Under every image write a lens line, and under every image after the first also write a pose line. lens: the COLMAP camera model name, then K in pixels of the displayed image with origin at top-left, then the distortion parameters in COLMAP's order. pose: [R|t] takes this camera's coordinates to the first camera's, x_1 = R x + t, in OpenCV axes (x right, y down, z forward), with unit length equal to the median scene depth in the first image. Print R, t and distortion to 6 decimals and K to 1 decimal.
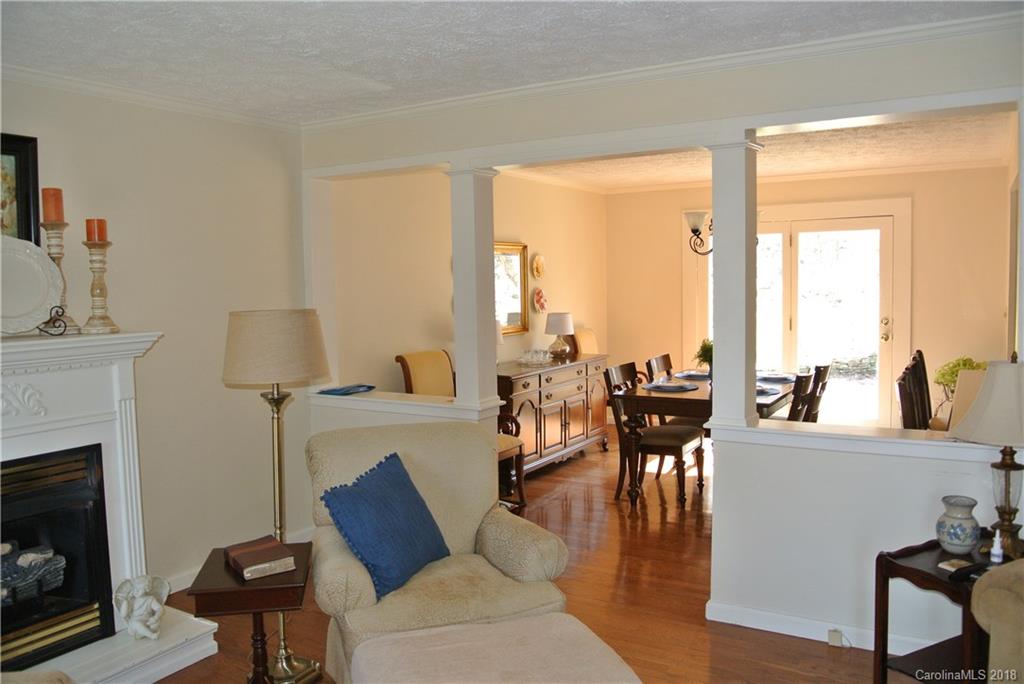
lens RADIAL K [[804.1, 0, 511.8], [0, 804.1, 343.5], [0, 0, 1]] dist [-0.052586, -0.005528]
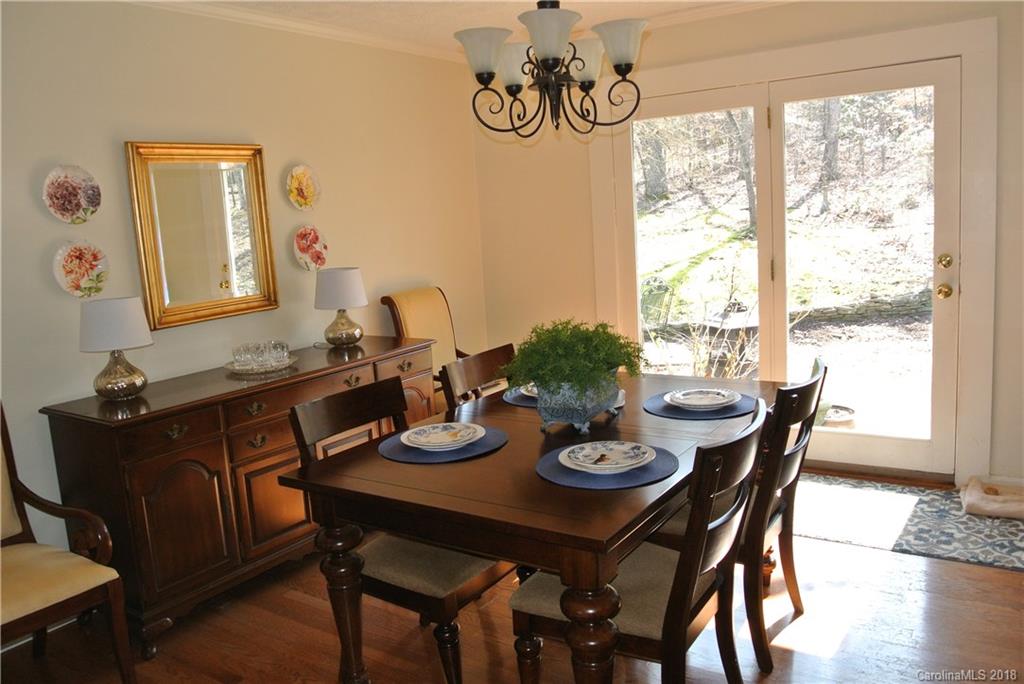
lens RADIAL K [[804.1, 0, 513.1], [0, 804.1, 334.8], [0, 0, 1]] dist [-0.052586, -0.005528]
pose [[0.997630, -0.032424, -0.060685, 0.439730], [0.037148, 0.996229, 0.078408, -0.065672], [0.057914, -0.080476, 0.995073, 0.940715]]
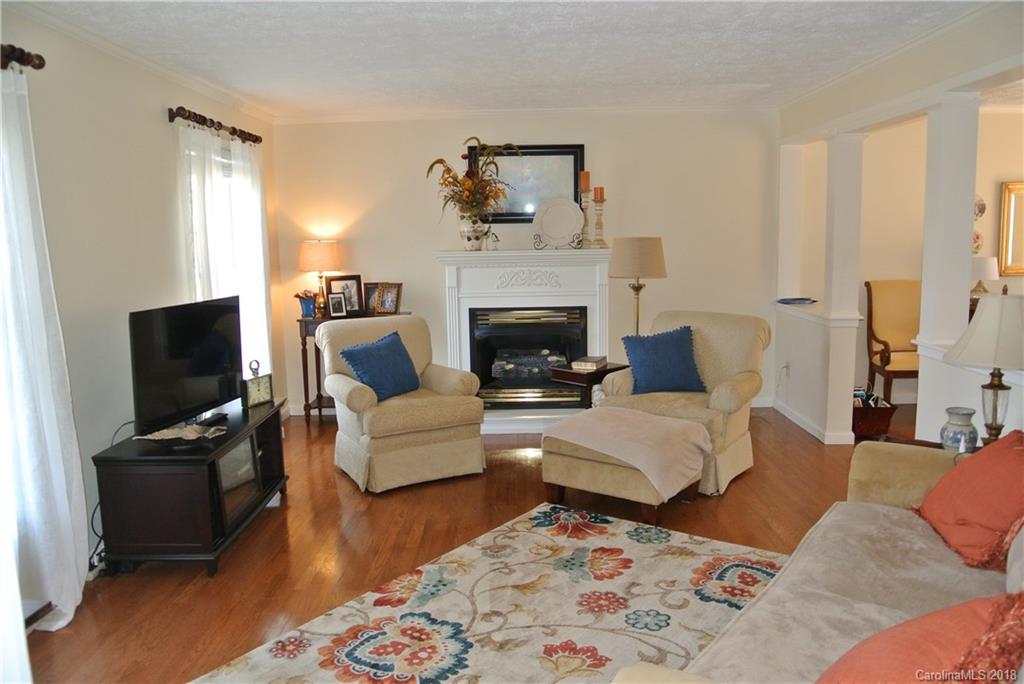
lens RADIAL K [[804.1, 0, 510.9], [0, 804.1, 338.9], [0, 0, 1]] dist [-0.052586, -0.005528]
pose [[0.503887, 0.121818, -0.855136, 1.009621], [-0.059784, 0.992550, 0.106166, 0.009152], [0.861698, -0.002372, 0.507415, -0.134614]]
